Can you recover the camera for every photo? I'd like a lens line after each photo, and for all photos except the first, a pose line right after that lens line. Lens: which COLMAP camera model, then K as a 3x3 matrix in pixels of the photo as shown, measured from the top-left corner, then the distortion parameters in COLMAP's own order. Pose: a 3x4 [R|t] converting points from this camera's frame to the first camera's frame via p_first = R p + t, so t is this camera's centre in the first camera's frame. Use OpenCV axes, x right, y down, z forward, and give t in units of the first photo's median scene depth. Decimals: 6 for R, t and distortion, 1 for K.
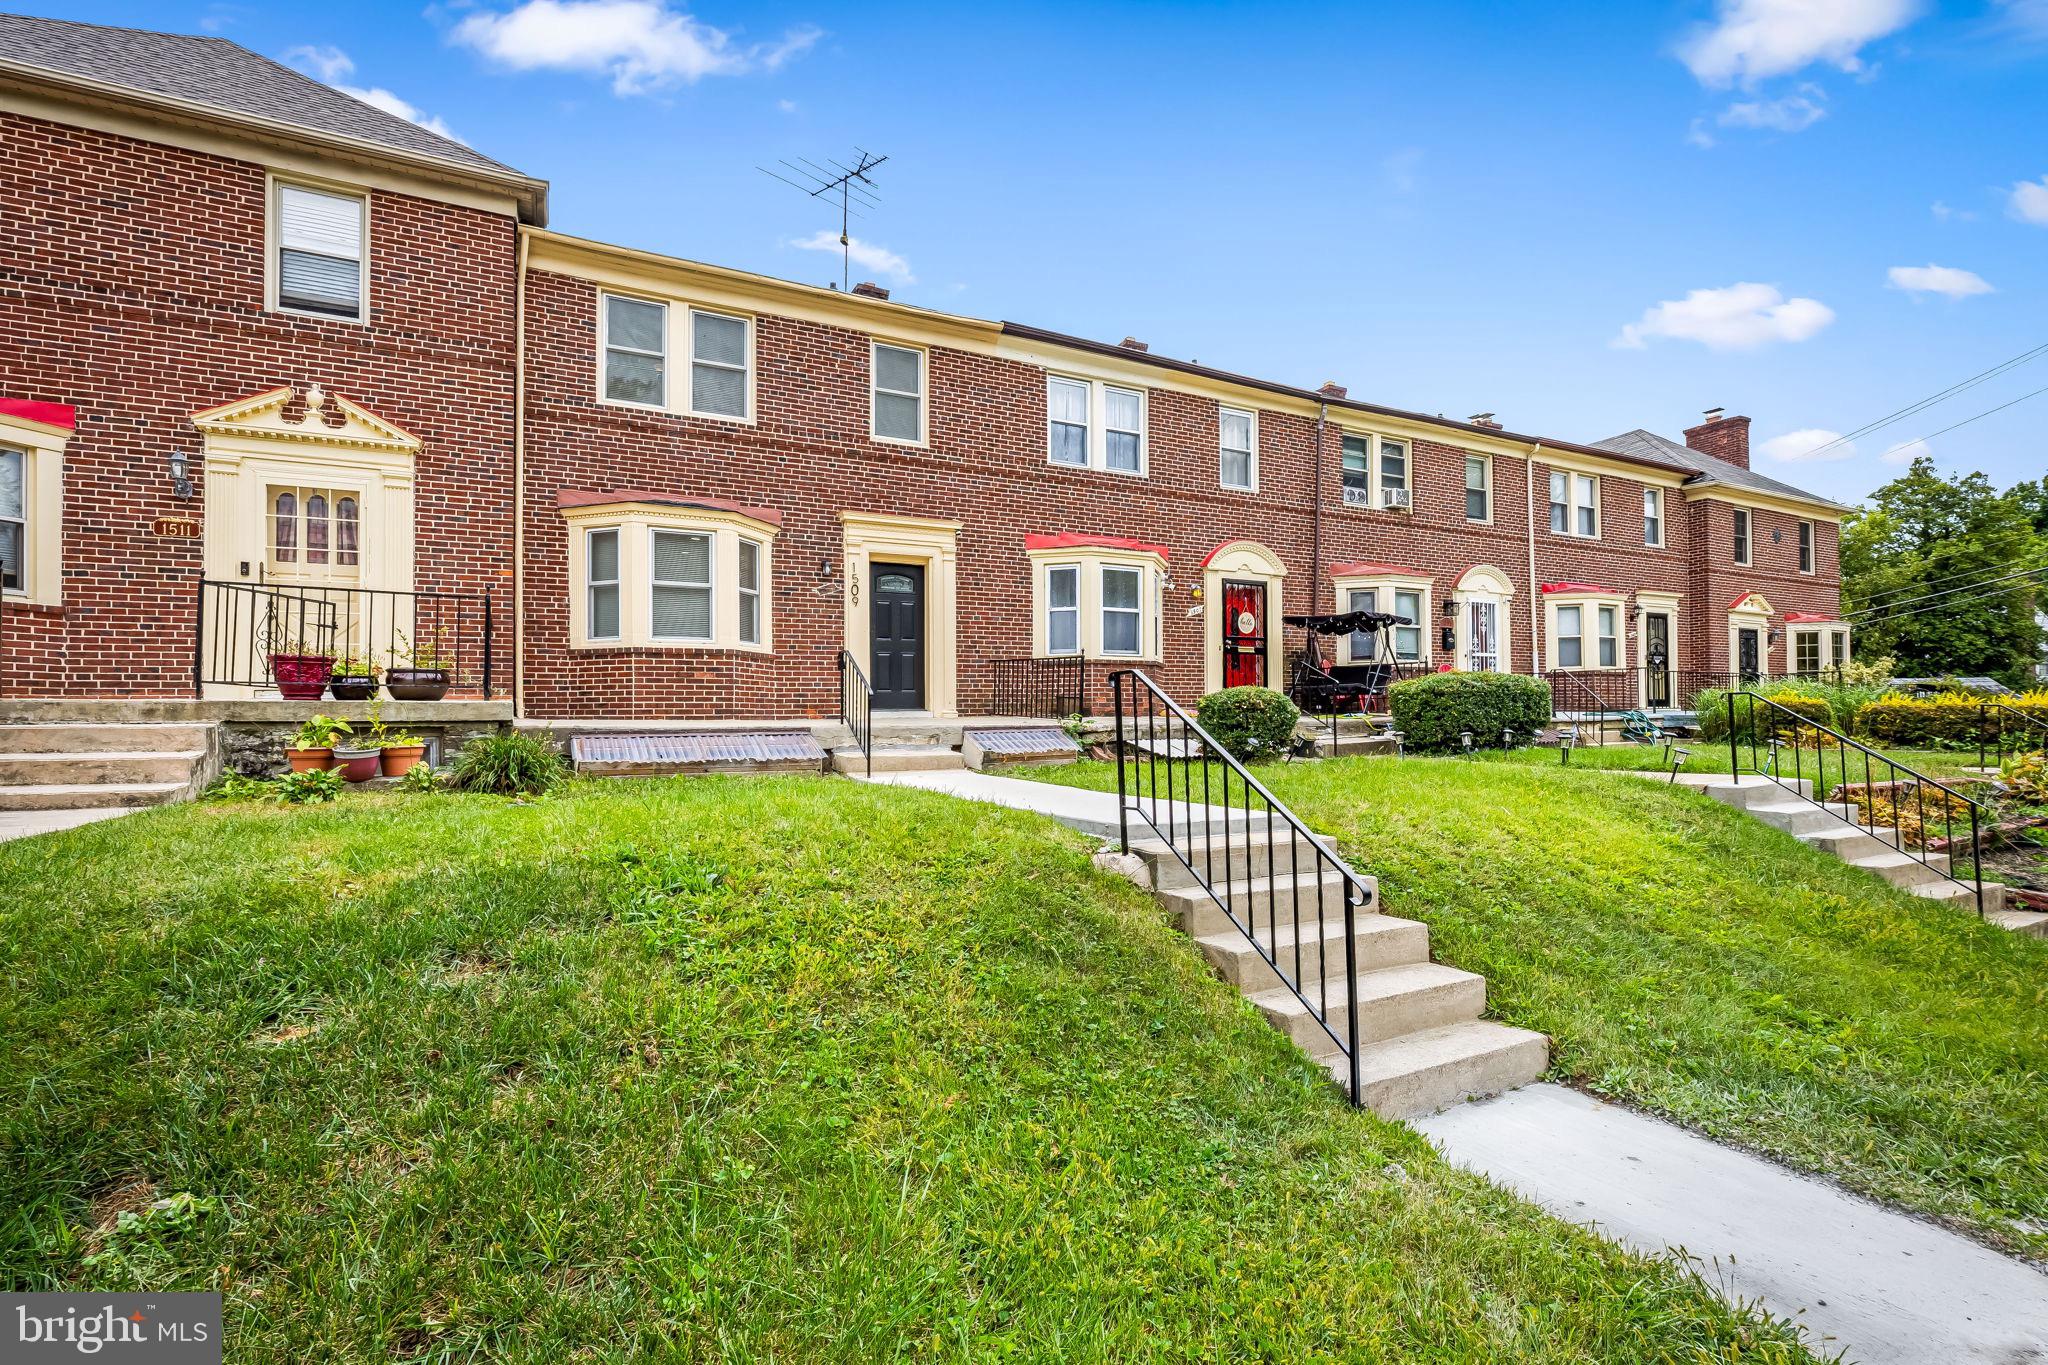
lens RADIAL K [[928.1, 0, 989.0], [0, 928.1, 706.6], [0, 0, 1]] dist [-0.005179, 0.000036]
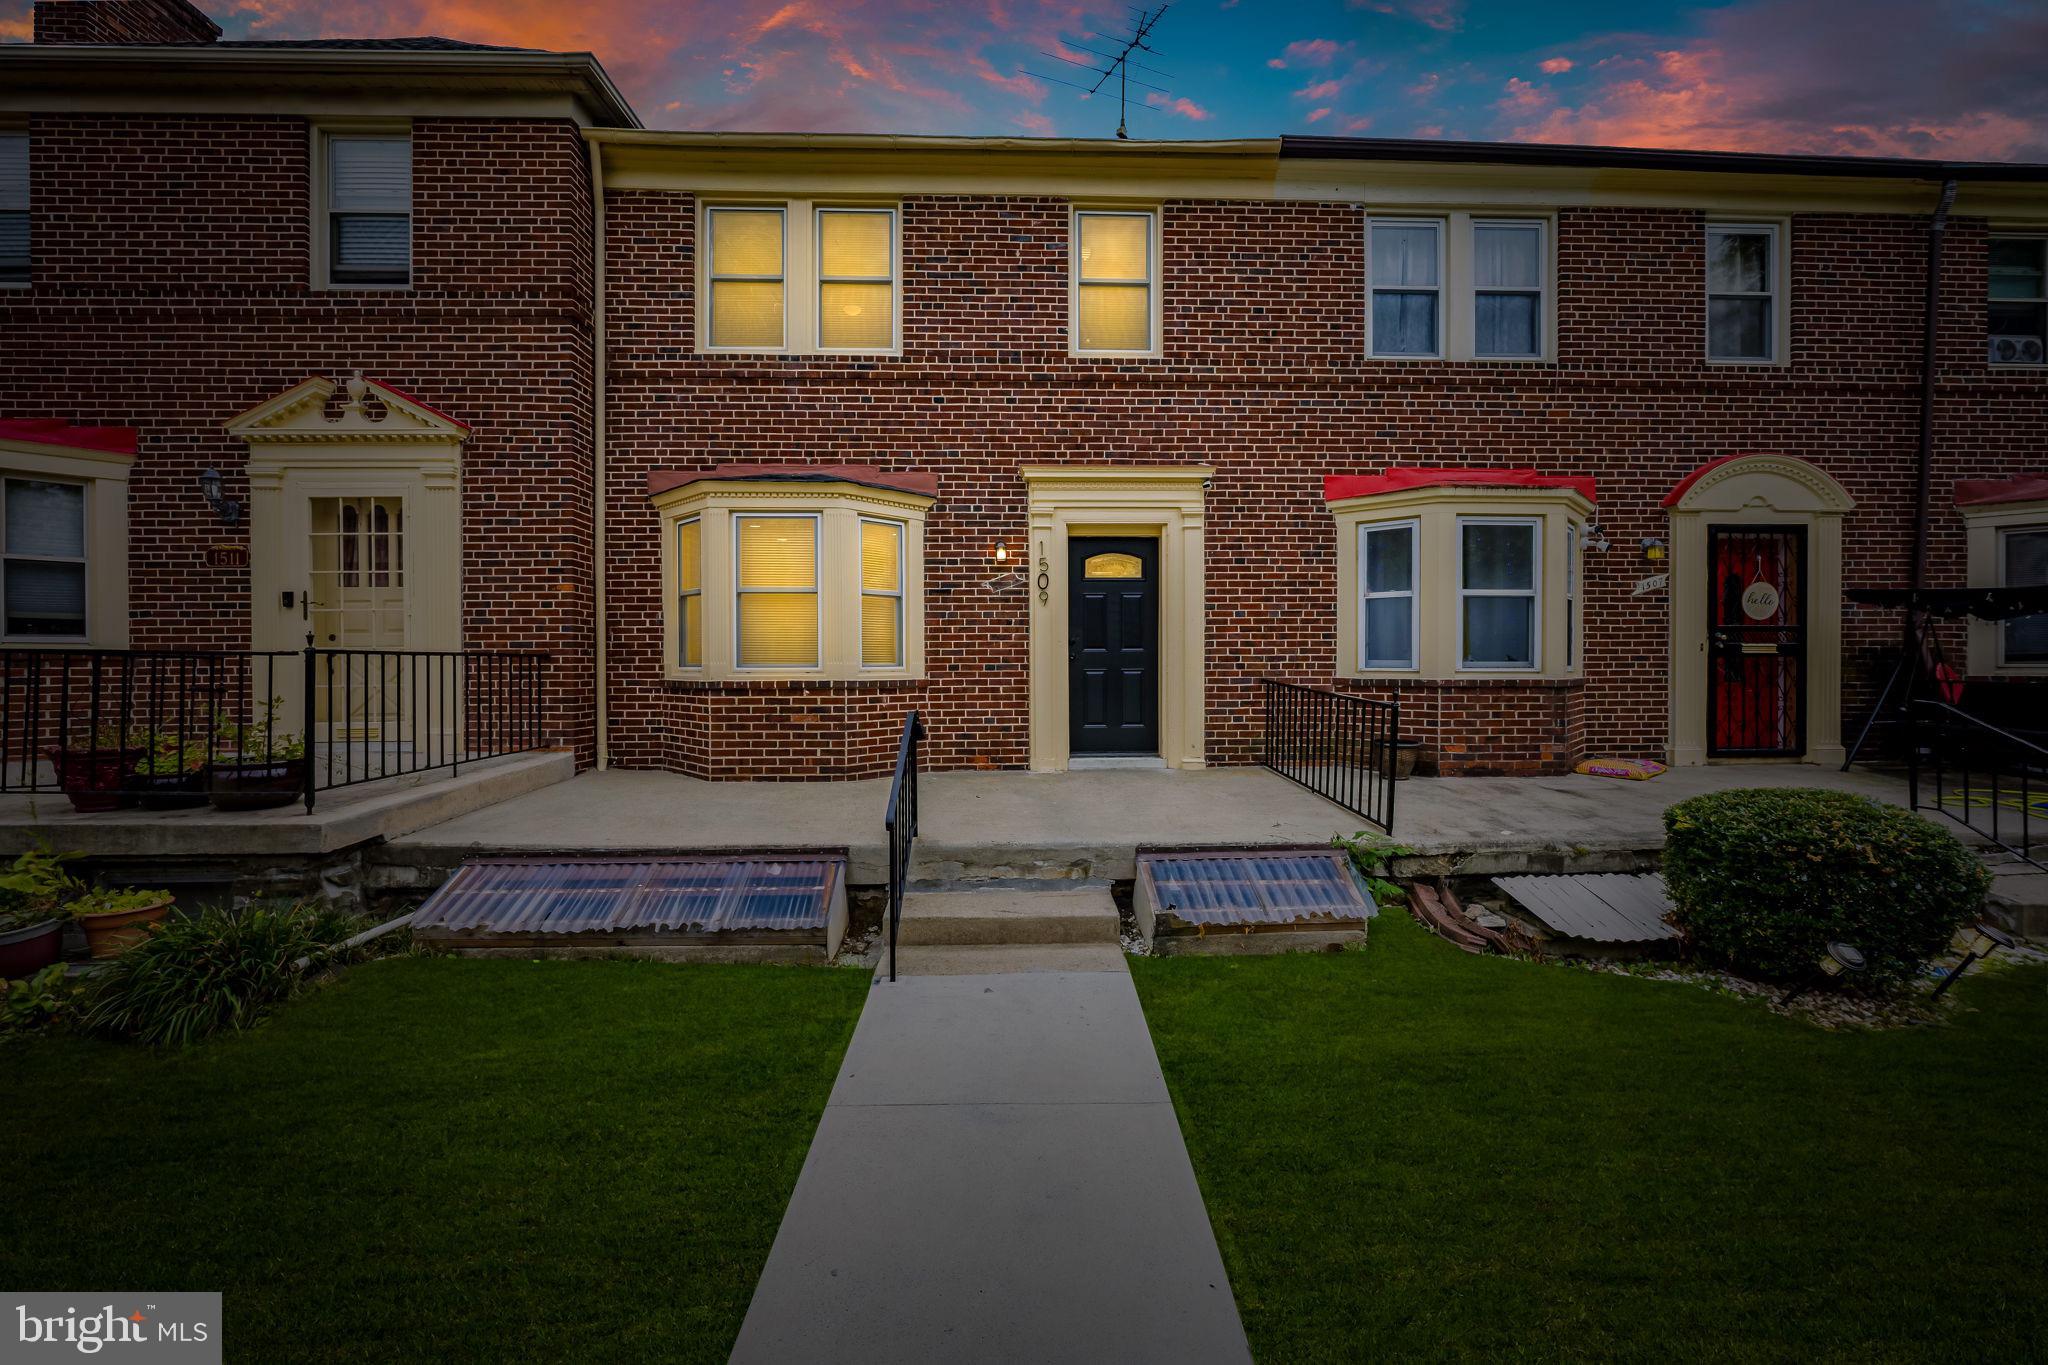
lens RADIAL K [[829.3, 0, 1024.0], [0, 829.3, 655.9], [0, 0, 1]] dist [-0.005730, 0.000290]
pose [[0.913127, 0.004807, -0.407647, 0.094625], [0.003224, 0.999814, 0.019011, -0.086755], [0.407663, -0.018673, 0.912942, 0.460218]]
